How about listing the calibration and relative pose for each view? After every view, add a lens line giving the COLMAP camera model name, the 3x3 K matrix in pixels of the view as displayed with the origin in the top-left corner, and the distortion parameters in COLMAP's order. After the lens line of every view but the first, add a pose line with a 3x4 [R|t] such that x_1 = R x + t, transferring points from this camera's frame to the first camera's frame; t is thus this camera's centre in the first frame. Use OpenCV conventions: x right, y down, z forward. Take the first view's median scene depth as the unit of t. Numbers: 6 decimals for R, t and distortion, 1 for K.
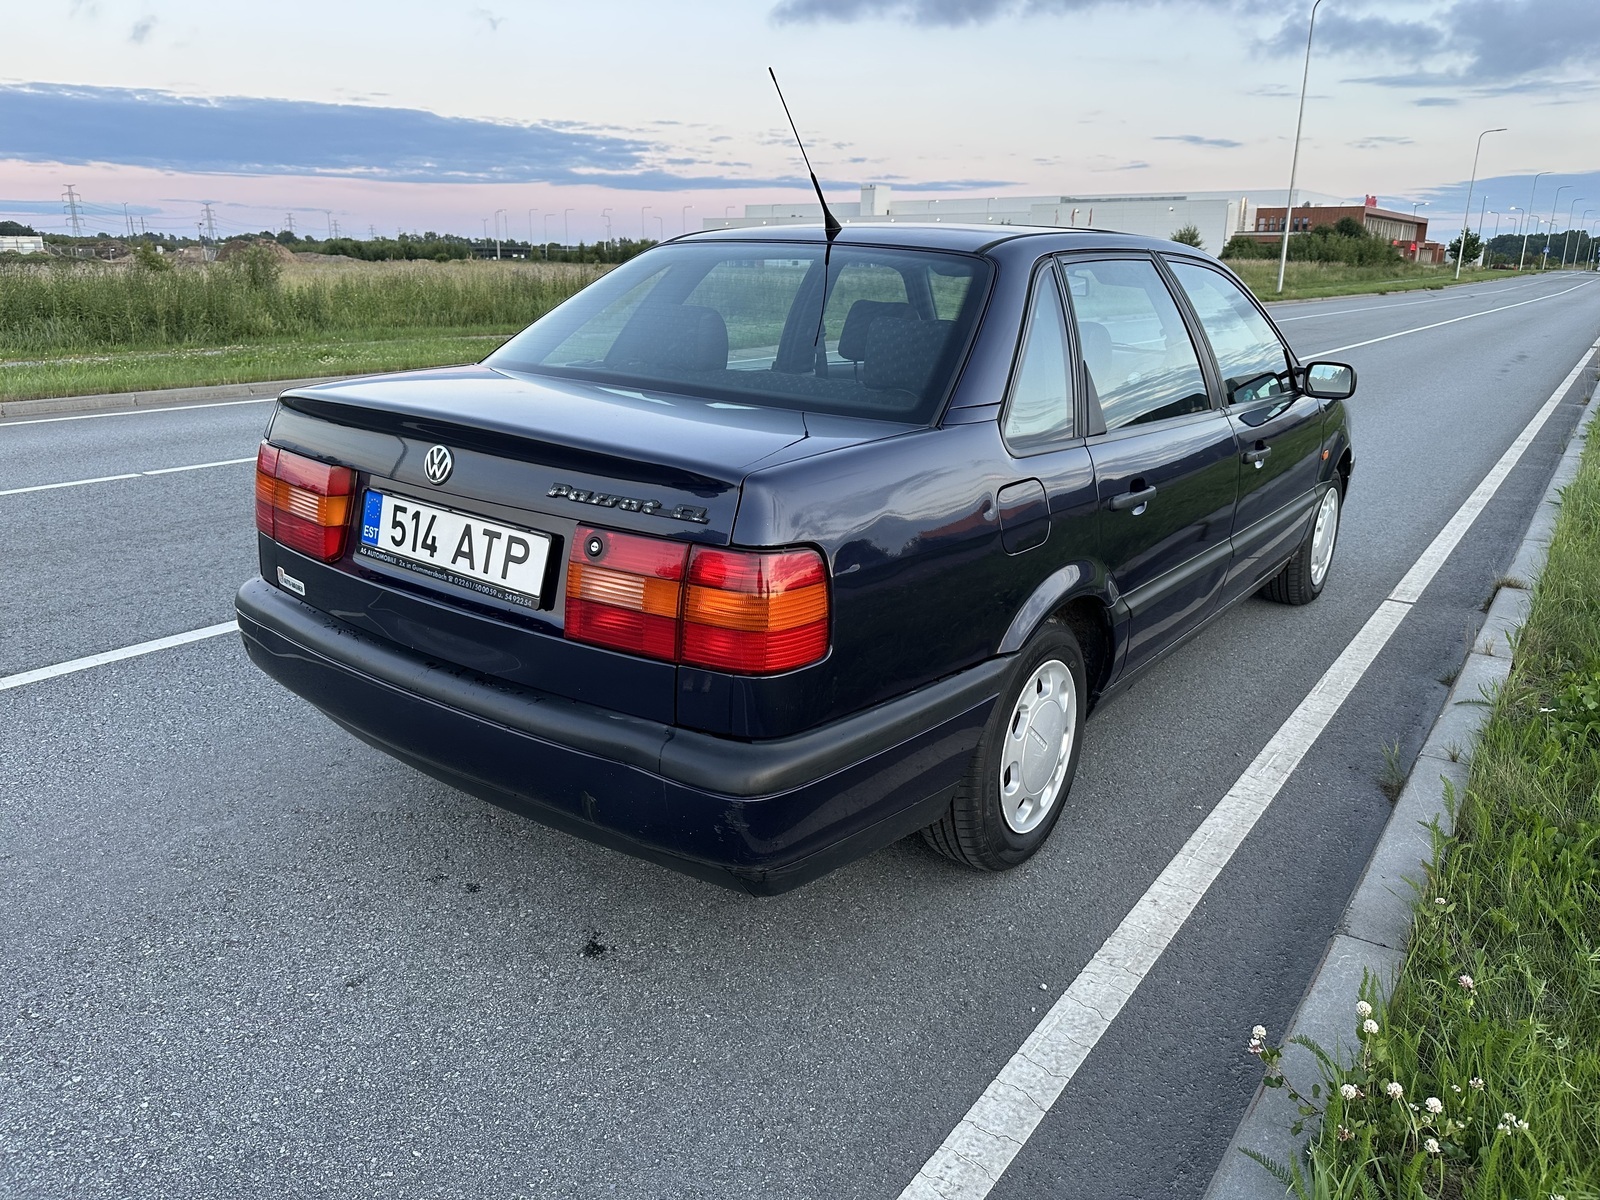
lens RADIAL K [[1121.5, 0, 799.3], [0, 1121.5, 601.3], [0, 0, 1]] dist [-0.023500, -0.020701]
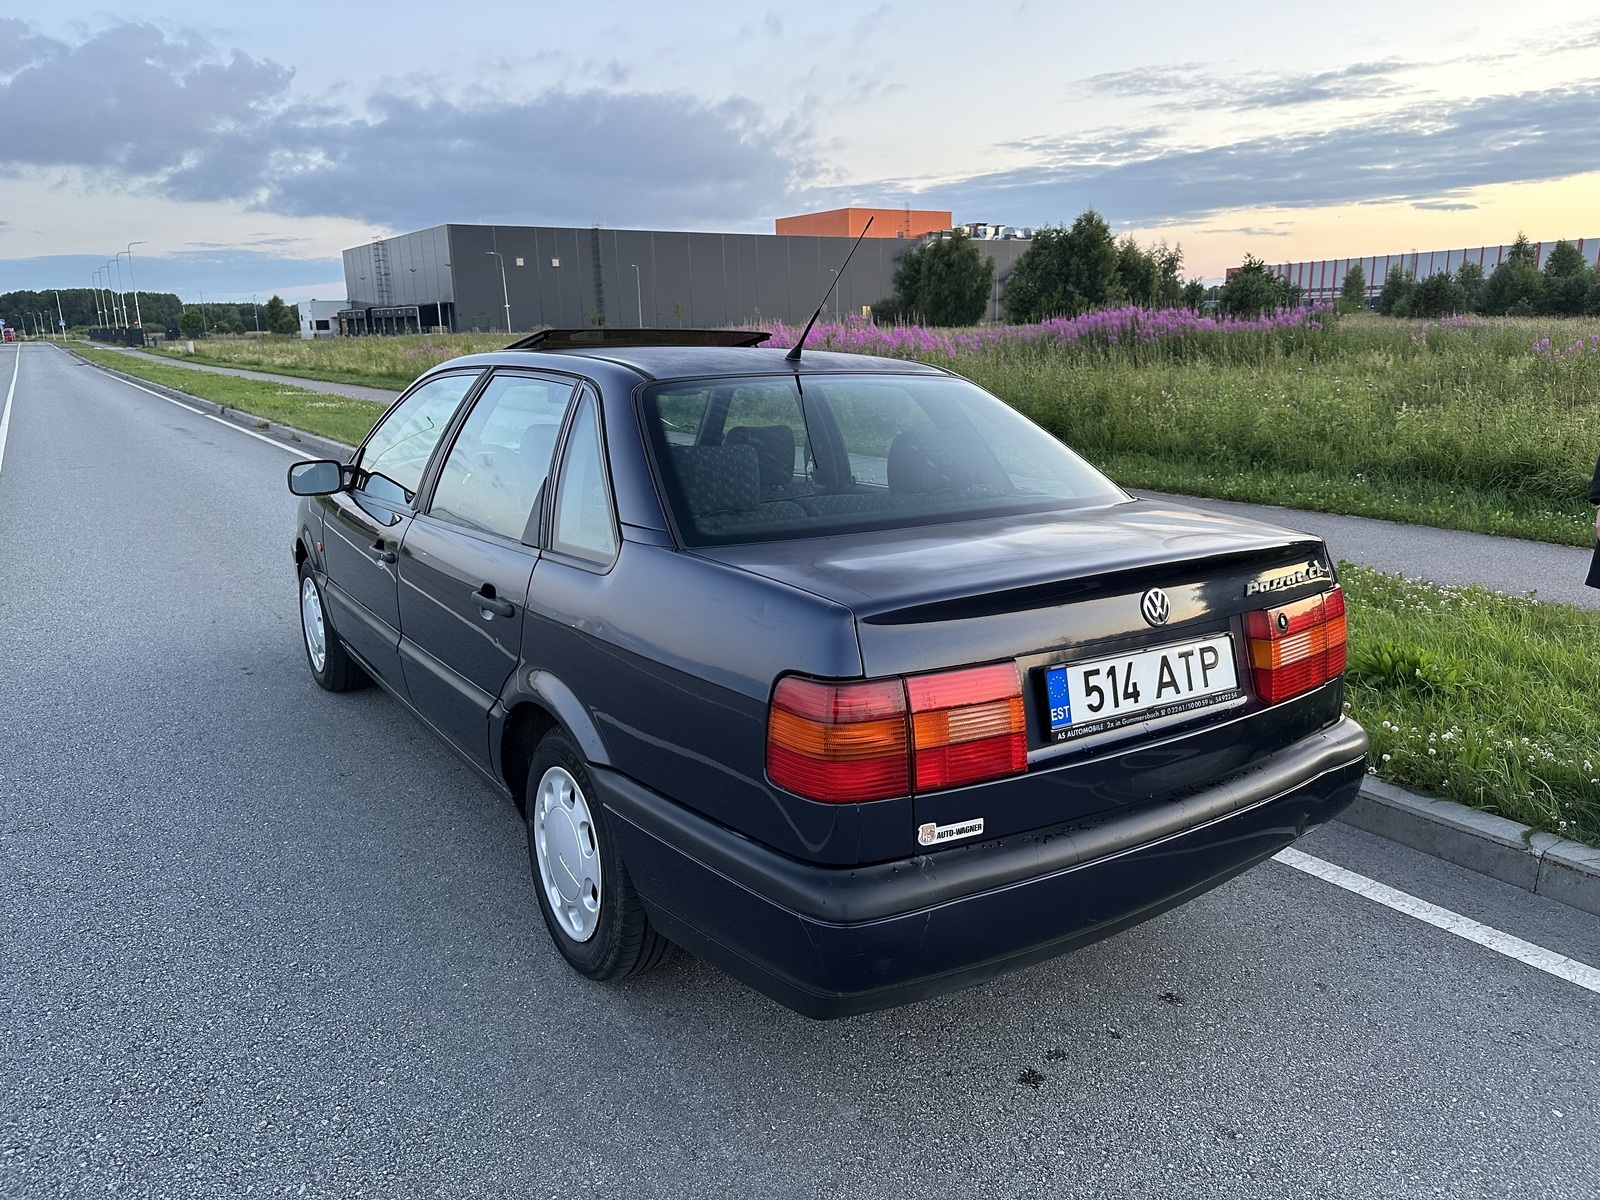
lens RADIAL K [[1121.5, 0, 798.8], [0, 1121.5, 599.7], [0, 0, 1]] dist [-0.023500, -0.020701]
pose [[0.359879, -0.229472, 0.904339, -1.325856], [0.290358, 0.948695, 0.125180, -0.341723], [-0.886668, 0.217533, 0.408044, 0.838904]]
